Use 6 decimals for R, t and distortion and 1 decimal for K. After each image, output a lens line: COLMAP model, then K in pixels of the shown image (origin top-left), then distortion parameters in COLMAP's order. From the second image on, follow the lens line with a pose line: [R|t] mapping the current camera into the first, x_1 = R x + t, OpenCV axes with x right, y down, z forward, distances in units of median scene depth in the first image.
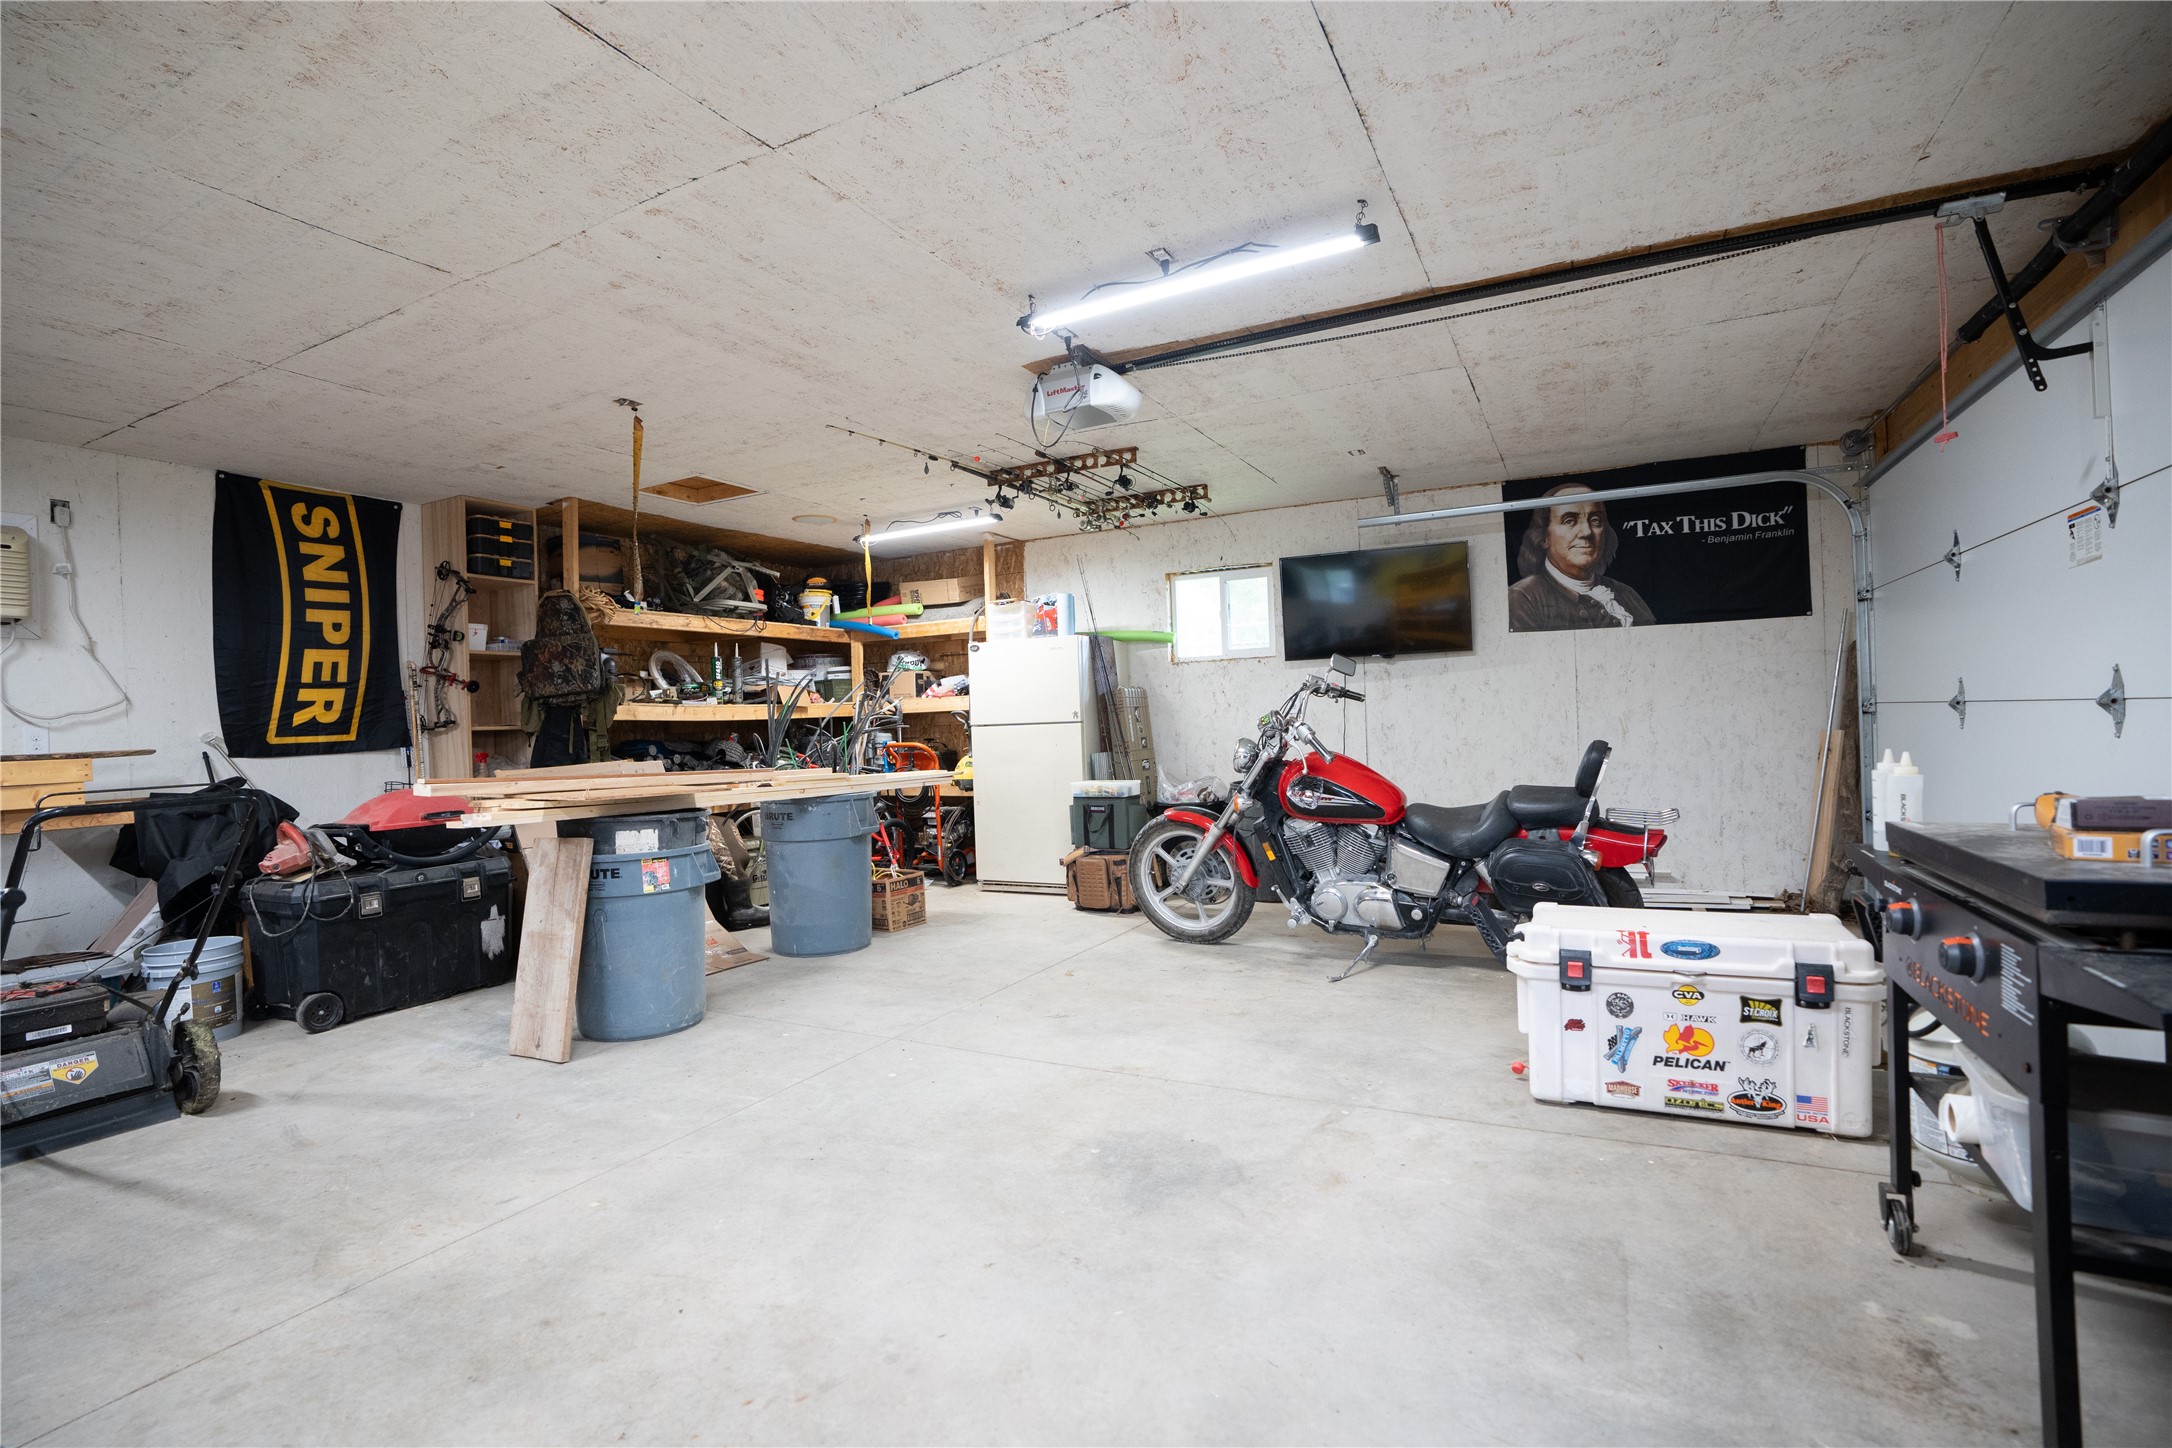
lens RADIAL K [[1002.0, 0, 1087.9], [0, 1002.0, 731.9], [0, 0, 1]] dist [-0.067056, 0.025570]
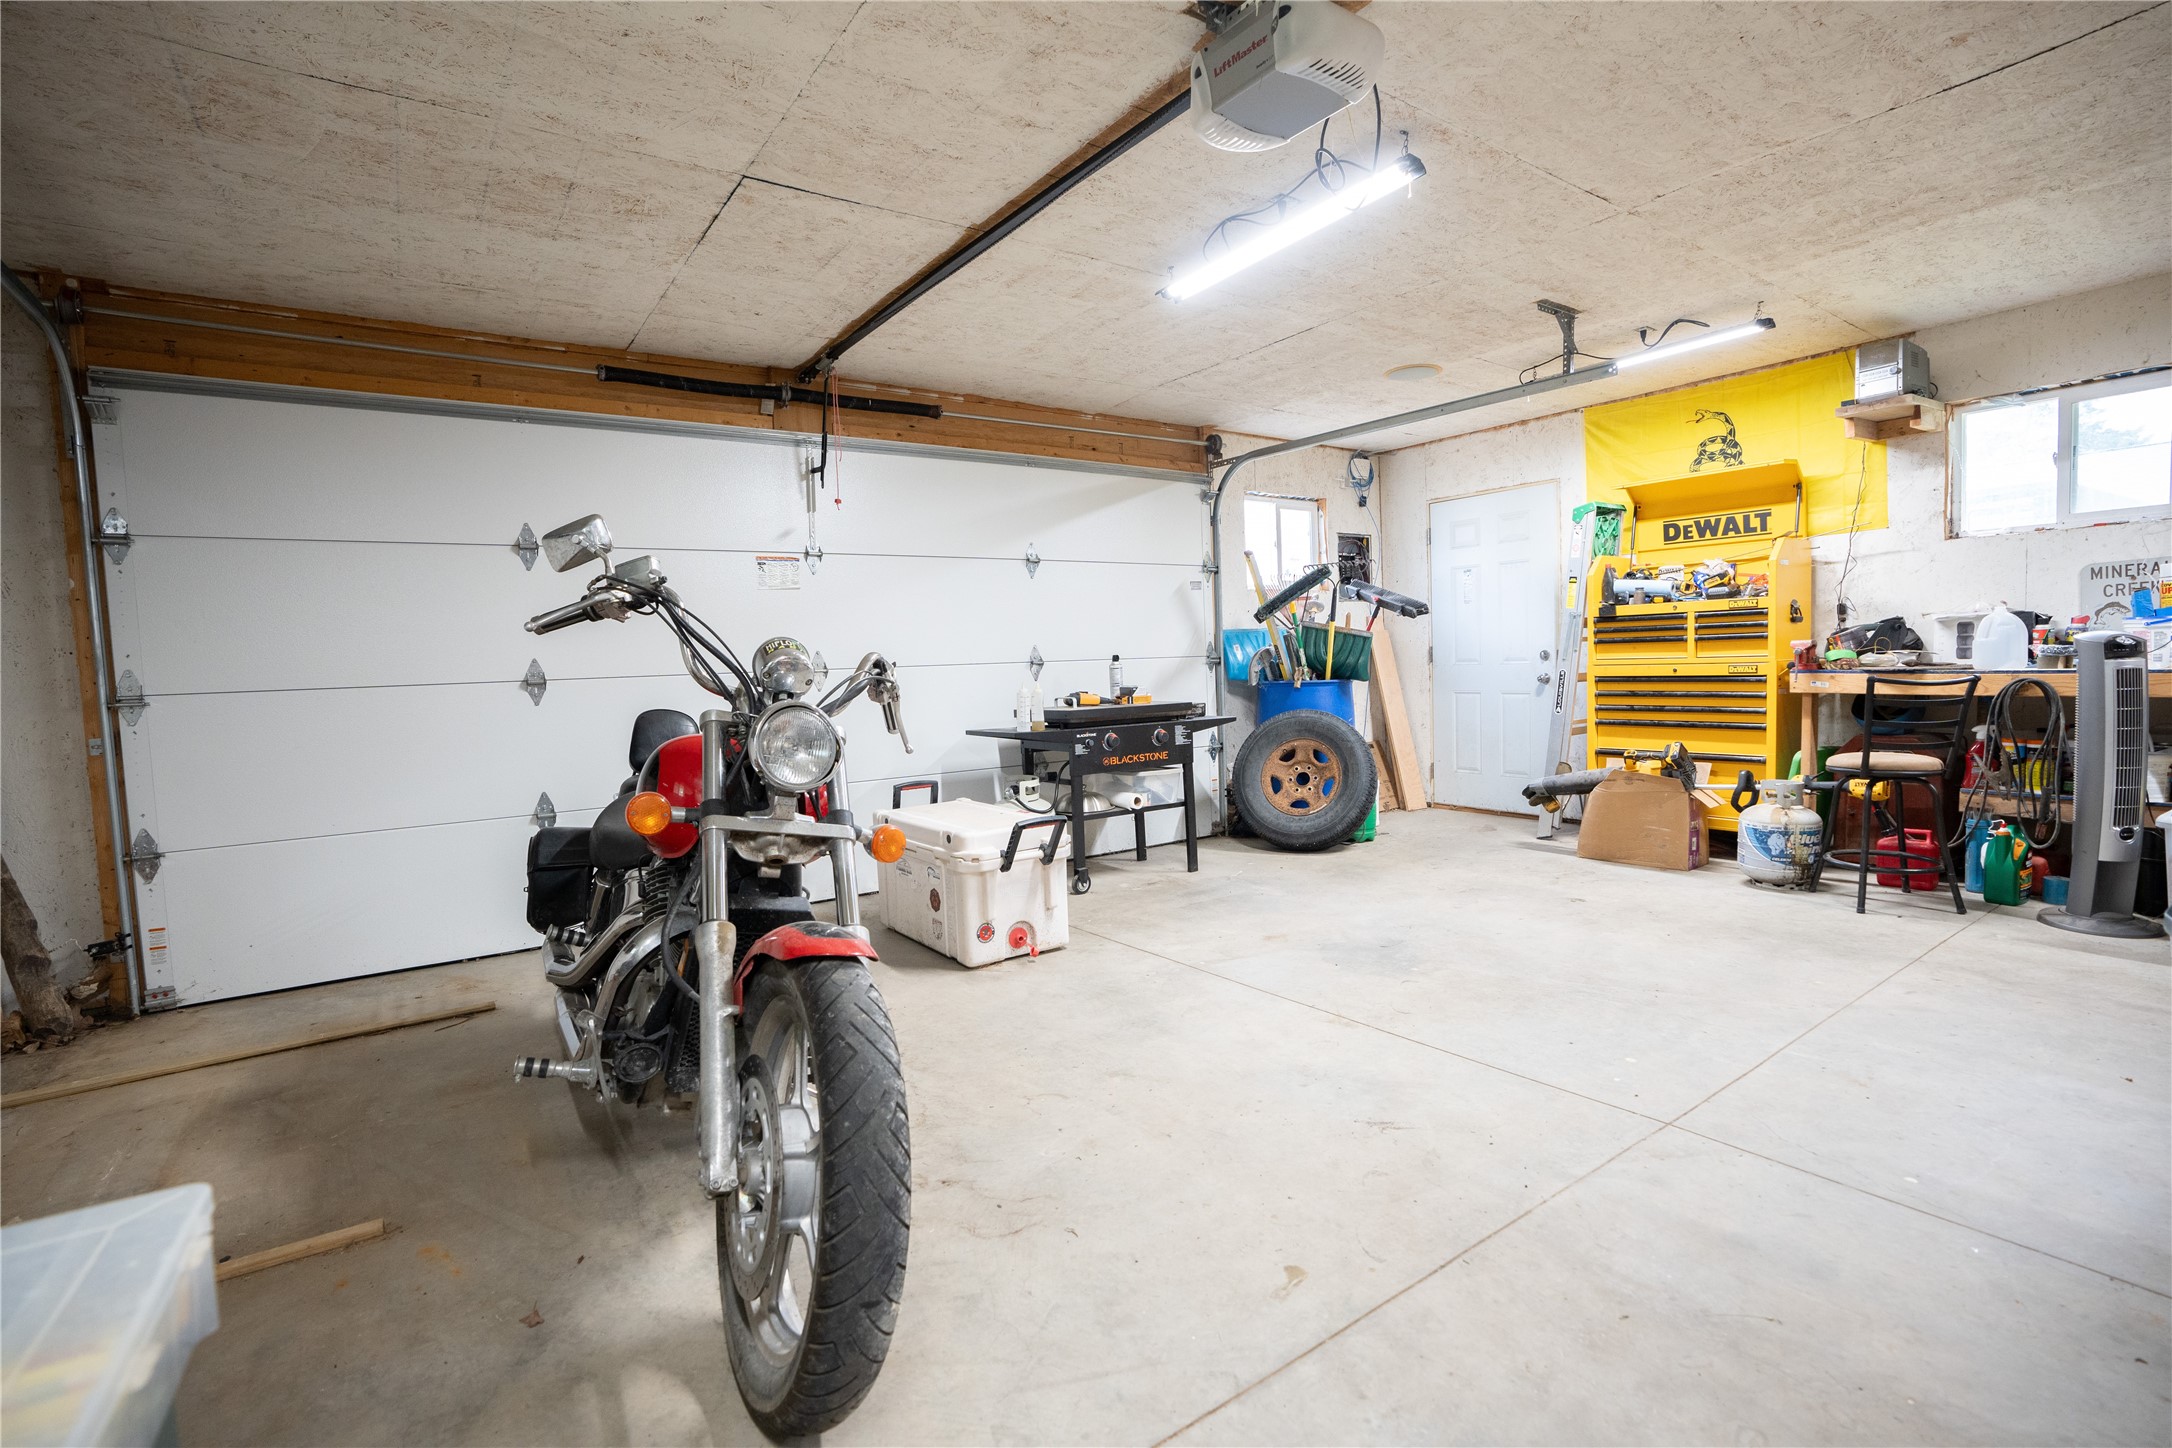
lens RADIAL K [[1000.7, 0, 1086.0], [0, 1000.7, 724.0], [0, 0, 1]] dist [-0.073034, 0.029298]
pose [[-0.885325, 0.036341, 0.463550, -0.229022], [0.068386, 0.996276, 0.052503, 0.002977], [-0.459916, 0.078183, -0.884514, 2.364771]]
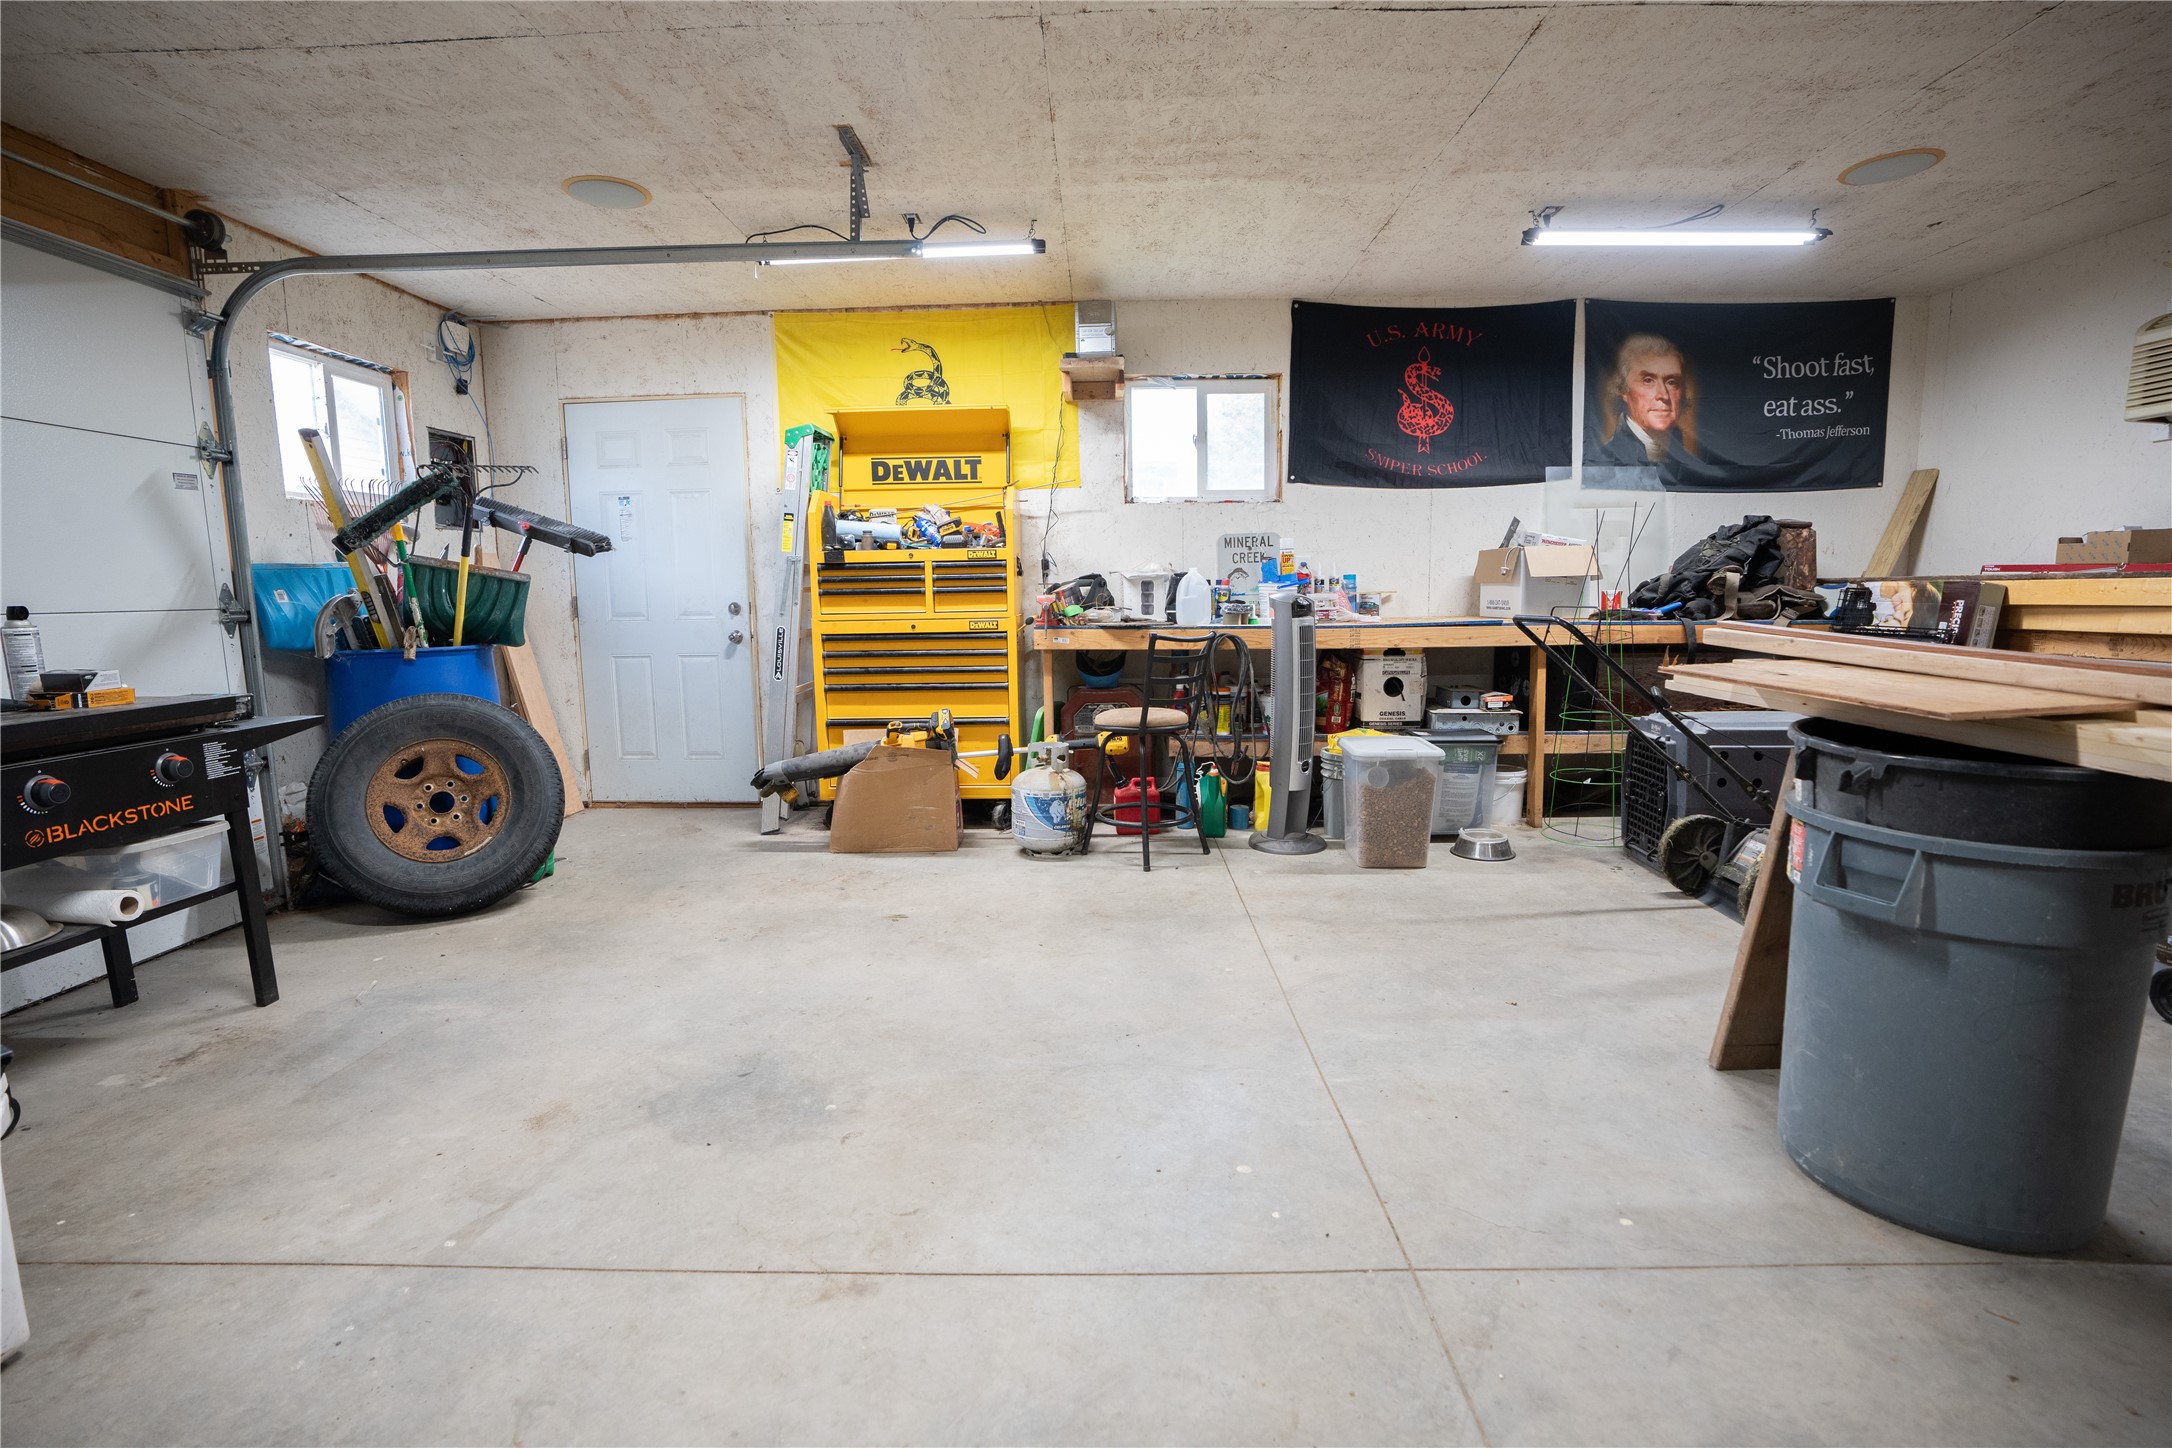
lens RADIAL K [[1000.7, 0, 1086.0], [0, 1000.7, 724.0], [0, 0, 1]] dist [-0.073034, 0.029298]
pose [[-0.894343, 0.105992, -0.434644, 0.143709], [0.040704, 0.986778, 0.156881, -0.016043], [0.445526, 0.122613, -0.886833, 1.819264]]
